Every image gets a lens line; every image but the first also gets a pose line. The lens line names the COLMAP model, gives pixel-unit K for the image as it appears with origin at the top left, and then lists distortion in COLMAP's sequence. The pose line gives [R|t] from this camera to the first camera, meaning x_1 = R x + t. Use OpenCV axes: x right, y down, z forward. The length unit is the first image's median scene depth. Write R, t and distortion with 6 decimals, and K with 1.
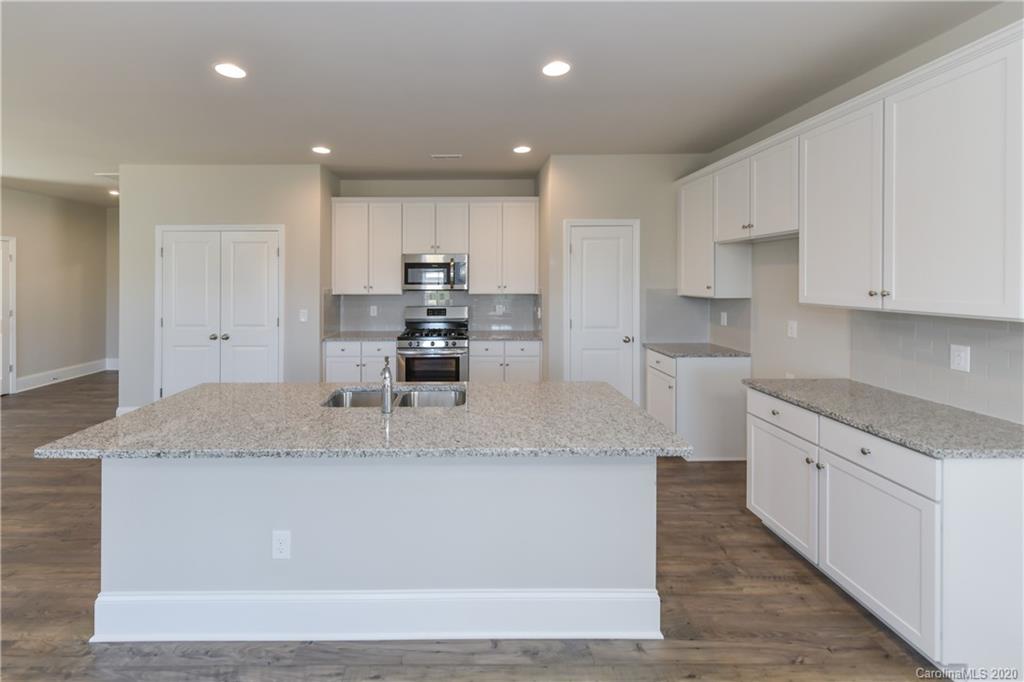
lens RADIAL K [[419.8, 0, 464.4], [0, 419.8, 281.1], [0, 0, 1]] dist [-0.000035, -0.000255]
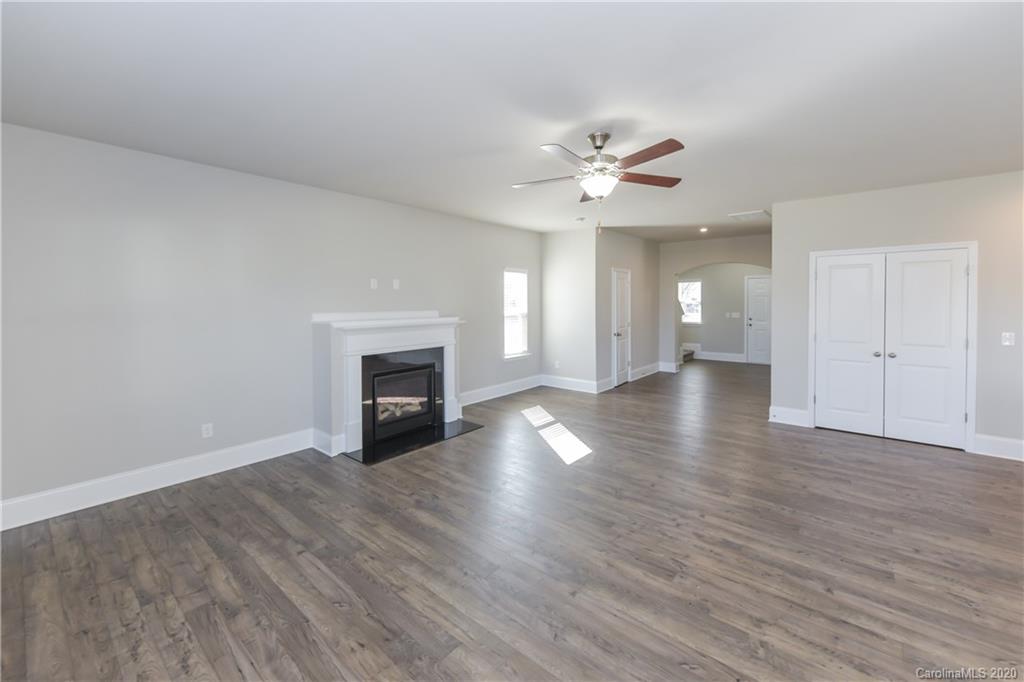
lens RADIAL K [[404.6, 0, 517.3], [0, 404.6, 306.1], [0, 0, 1]] dist [0.000362, -0.000100]
pose [[0.774892, 0.008312, -0.632039, -0.700532], [-0.001070, 0.999929, 0.011838, 0.001584], [0.632093, -0.008497, 0.774846, -0.380282]]
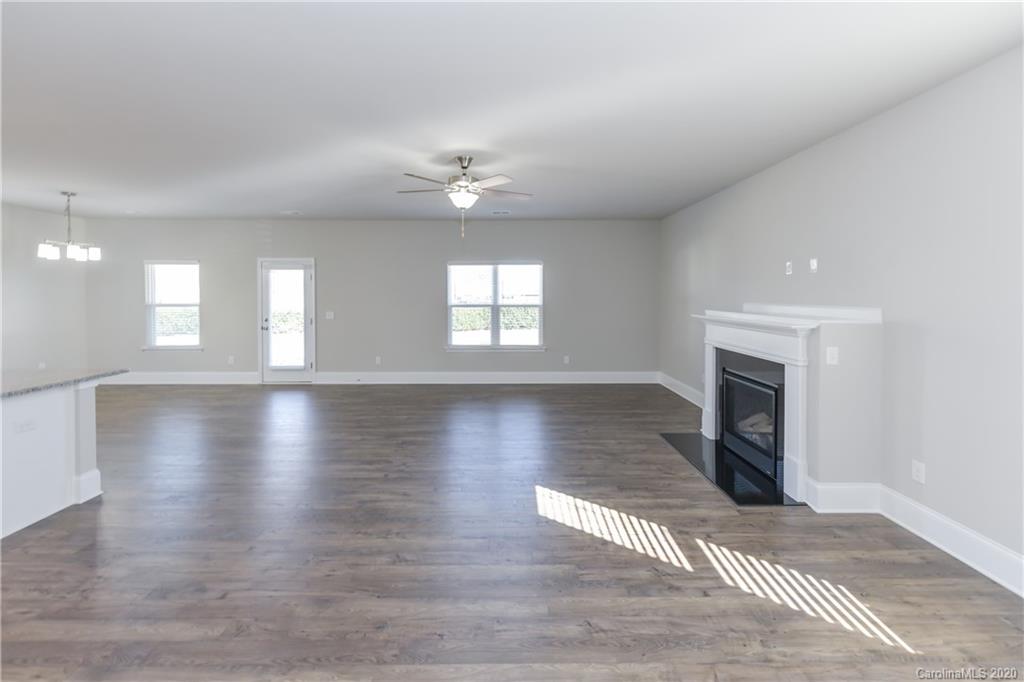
lens RADIAL K [[427.6, 0, 507.8], [0, 427.6, 295.4], [0, 0, 1]] dist [-0.001781, -0.000490]
pose [[-0.999947, 0.003816, -0.009593, -1.124760], [0.003739, 0.999961, 0.008055, 0.002336], [0.009623, 0.008019, -0.999922, 1.200944]]
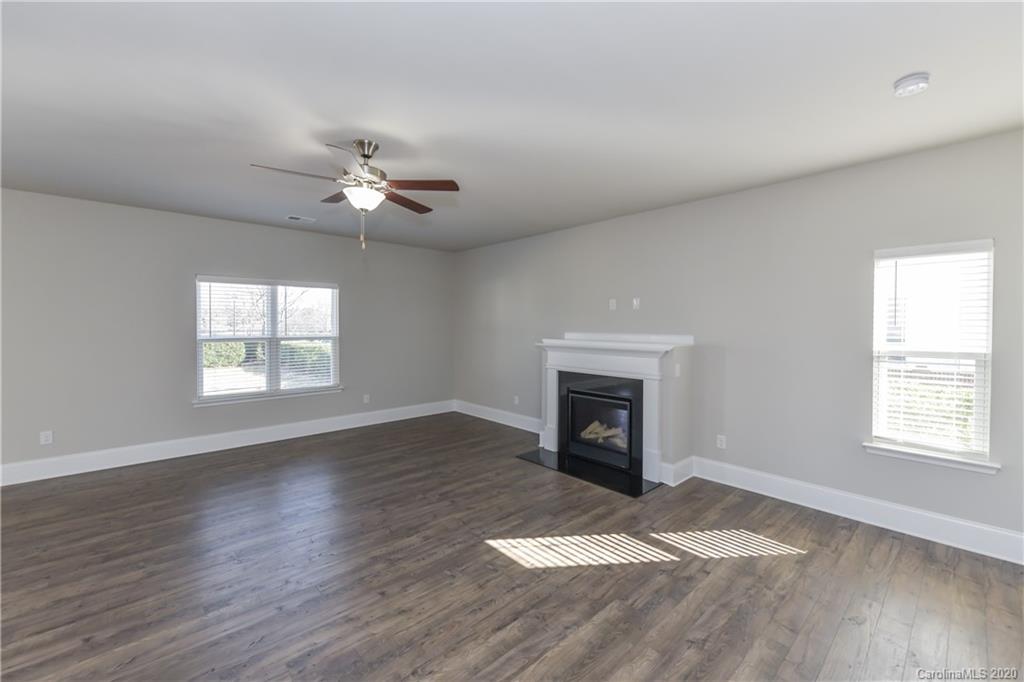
lens RADIAL K [[422.3, 0, 520.8], [0, 422.3, 326.4], [0, 0, 1]] dist [0.001845, -0.000048]
pose [[-0.722056, 0.003637, -0.691826, -0.739561], [-0.005029, 0.999932, 0.010505, 0.001783], [0.691817, 0.011065, -0.721988, 0.944172]]
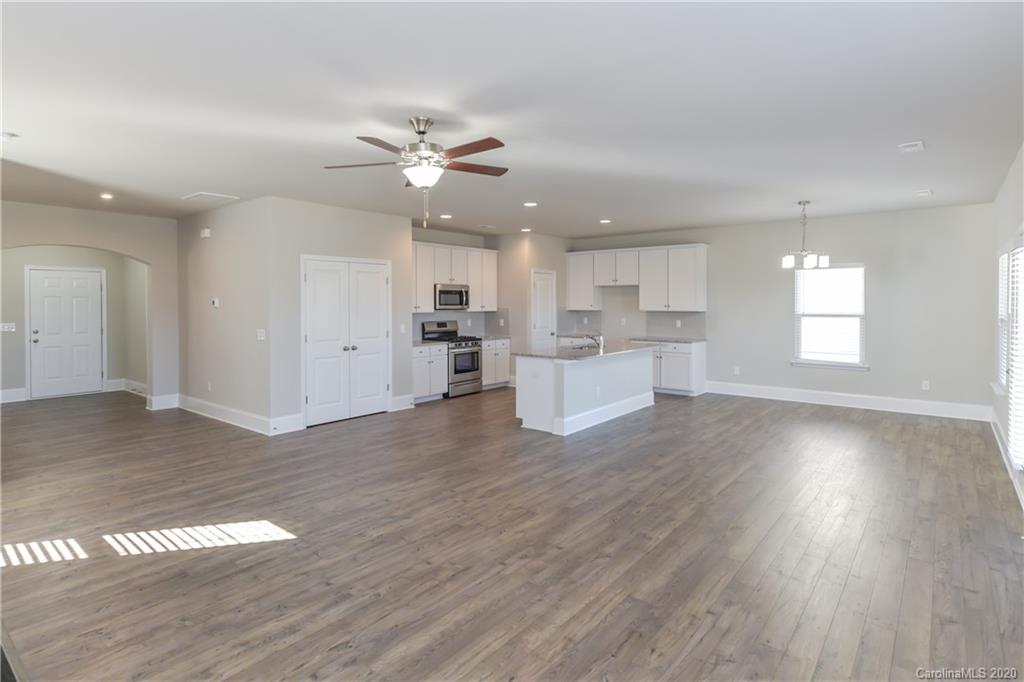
lens RADIAL K [[539.3, 0, 510.3], [0, 539.3, 309.3], [0, 0, 1]] dist [-0.003697, -0.001310]
pose [[0.630863, -0.009007, 0.775842, -1.622415], [0.003528, 0.999956, 0.008740, 0.006917], [-0.775886, -0.002776, 0.630867, -0.391636]]
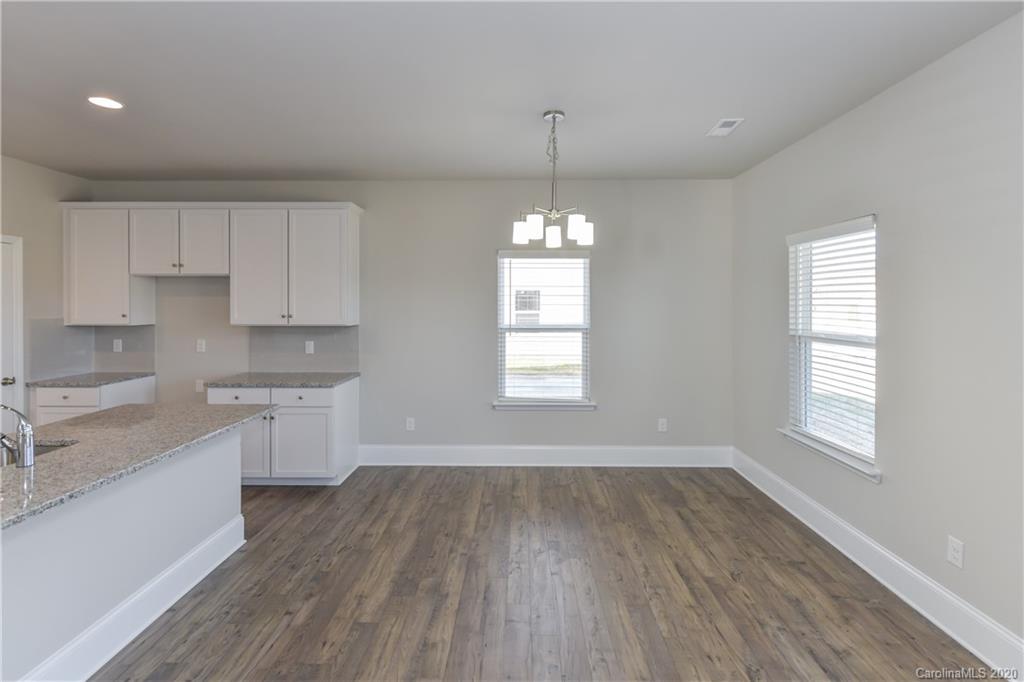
lens RADIAL K [[489.5, 0, 518.0], [0, 489.5, 305.3], [0, 0, 1]] dist [0.000312, -0.000152]
pose [[0.004313, 0.001403, 0.999990, -0.565974], [0.003082, 0.999994, -0.001417, -0.005621], [-0.999986, 0.003088, 0.004309, -0.004779]]
